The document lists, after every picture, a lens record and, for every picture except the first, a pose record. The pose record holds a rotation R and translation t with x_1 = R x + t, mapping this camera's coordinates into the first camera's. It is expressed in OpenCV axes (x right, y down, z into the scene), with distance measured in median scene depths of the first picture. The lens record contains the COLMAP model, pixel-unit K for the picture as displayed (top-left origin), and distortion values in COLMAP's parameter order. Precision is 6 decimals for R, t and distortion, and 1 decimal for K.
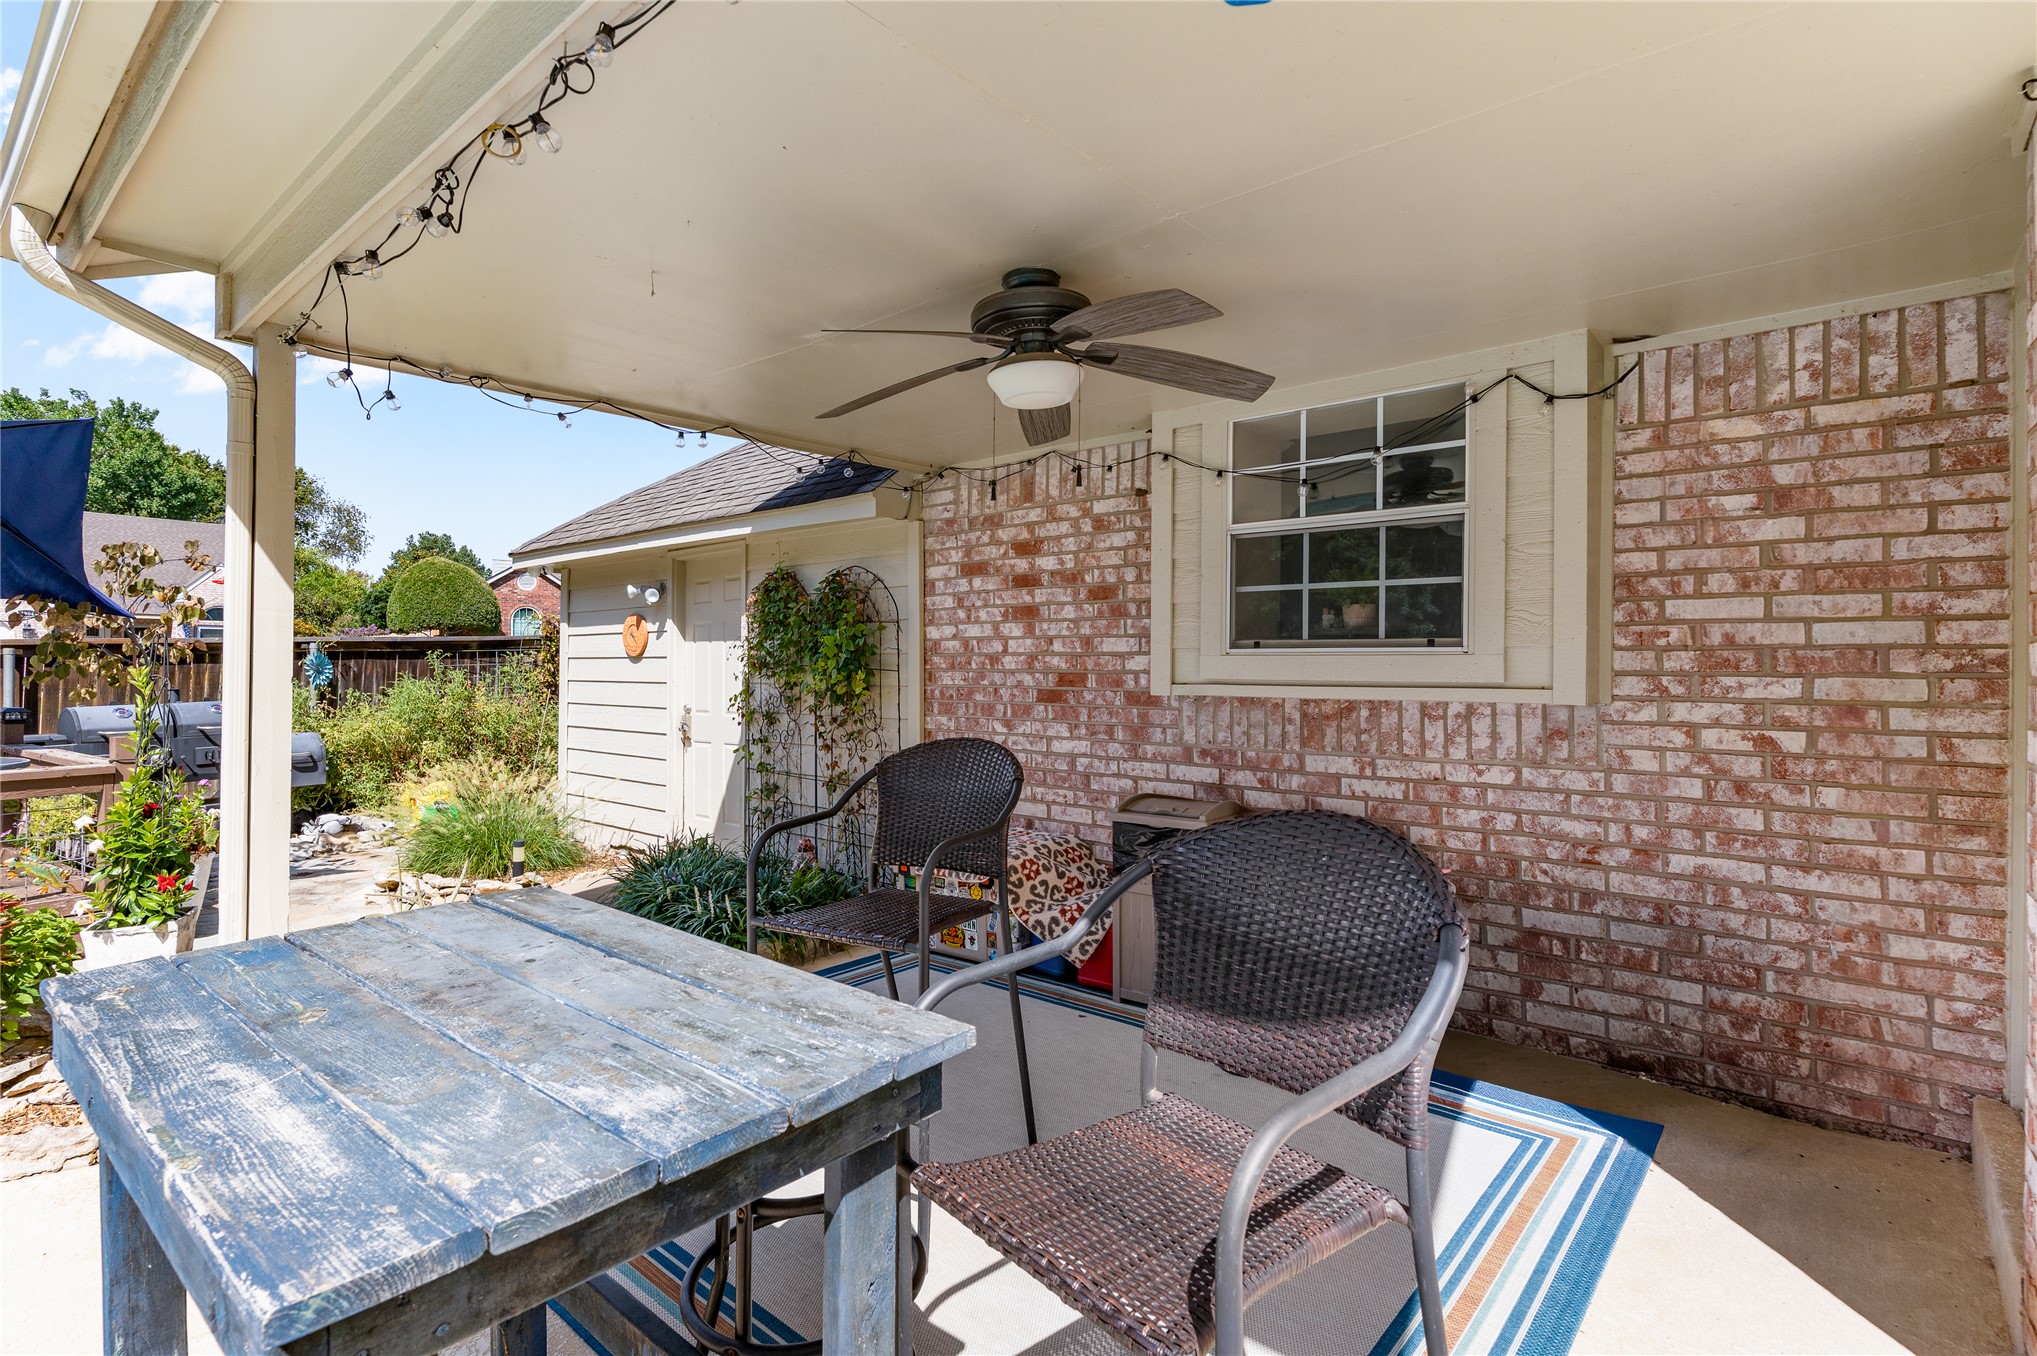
lens RADIAL K [[990.1, 0, 991.8], [0, 990.1, 661.2], [0, 0, 1]] dist [0.001089, 0.000071]
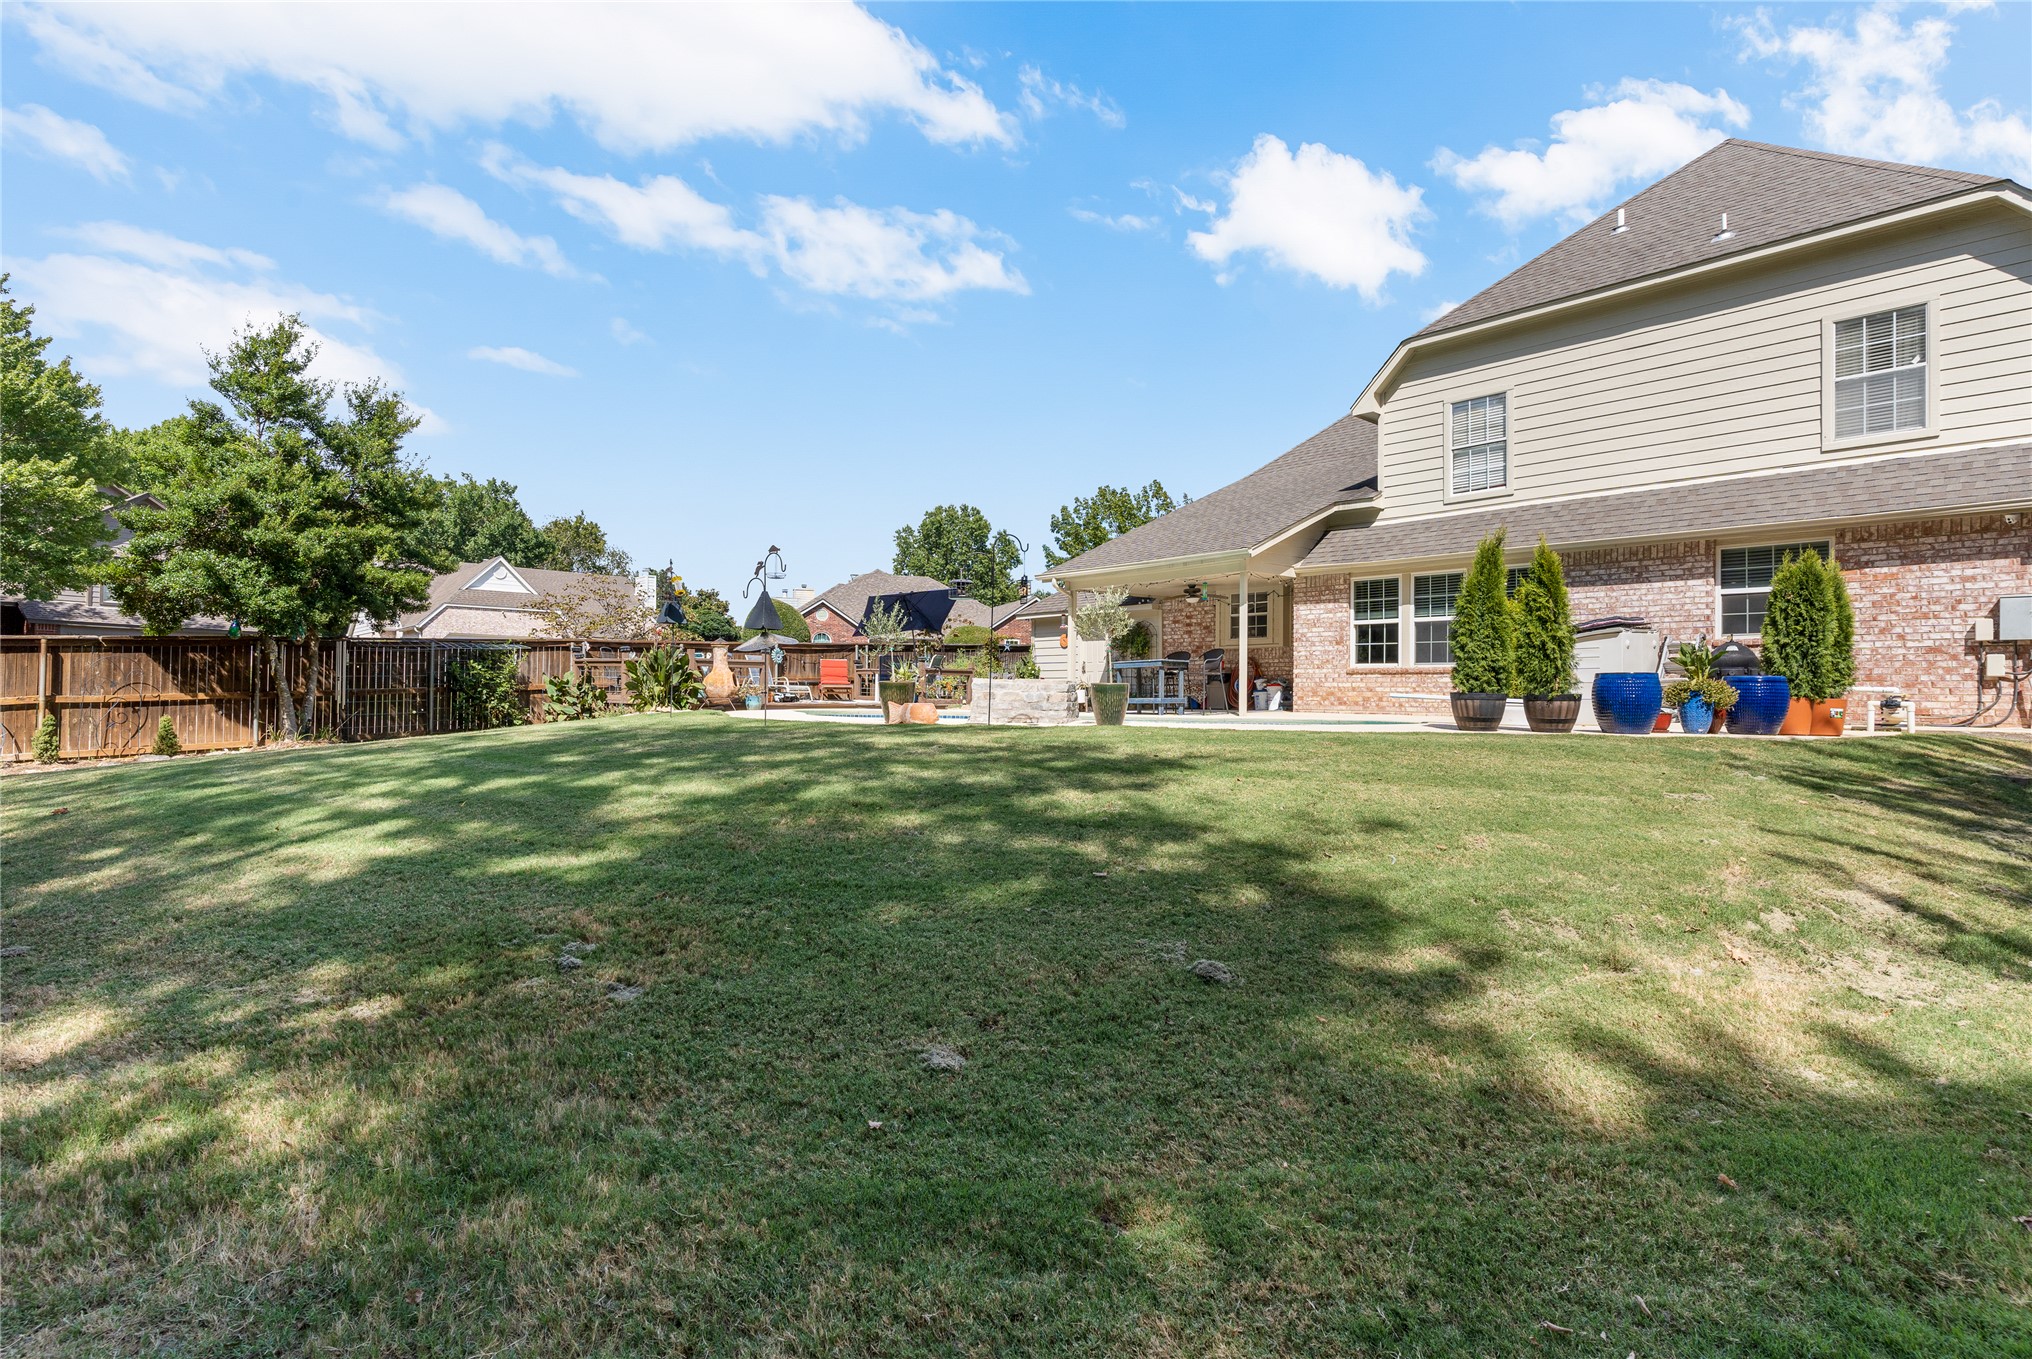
lens RADIAL K [[987.7, 0, 1014.7], [0, 987.7, 687.0], [0, 0, 1]] dist [0.001089, 0.000071]
pose [[0.992313, 0.000839, -0.123747, -0.201990], [-0.000418, 0.999994, 0.003427, 0.192416], [0.123749, -0.003348, 0.992308, -3.656892]]
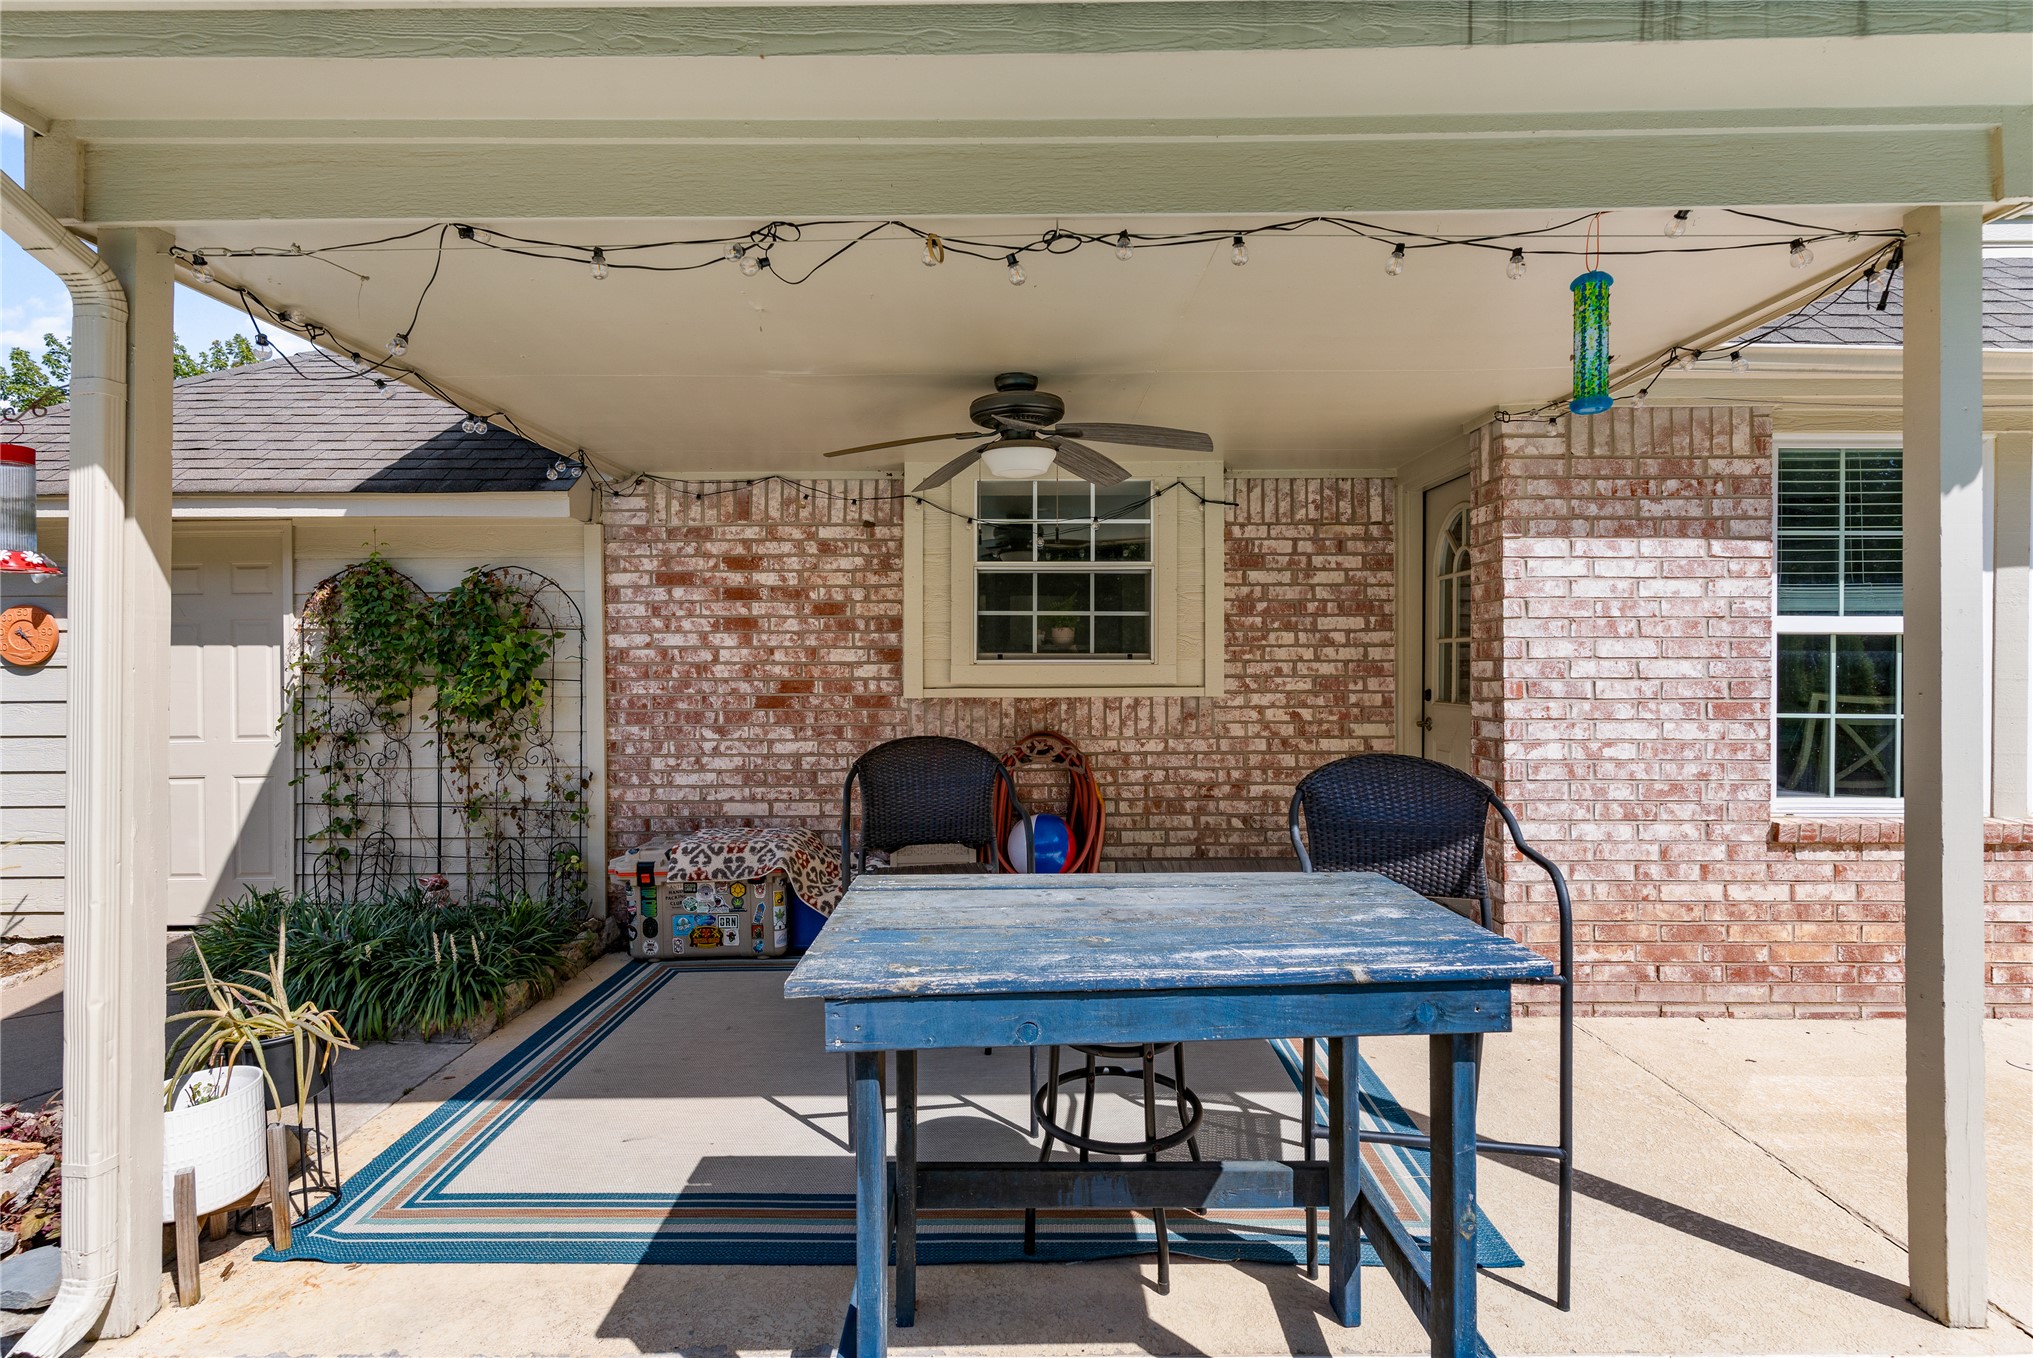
lens RADIAL K [[988.1, 0, 1020.9], [0, 988.1, 663.5], [0, 0, 1]] dist [0.001089, 0.000071]
pose [[0.753238, -0.003066, 0.657741, -0.477897], [0.002730, 0.999995, 0.001534, -0.008368], [-0.657742, 0.000640, 0.753243, 0.009082]]
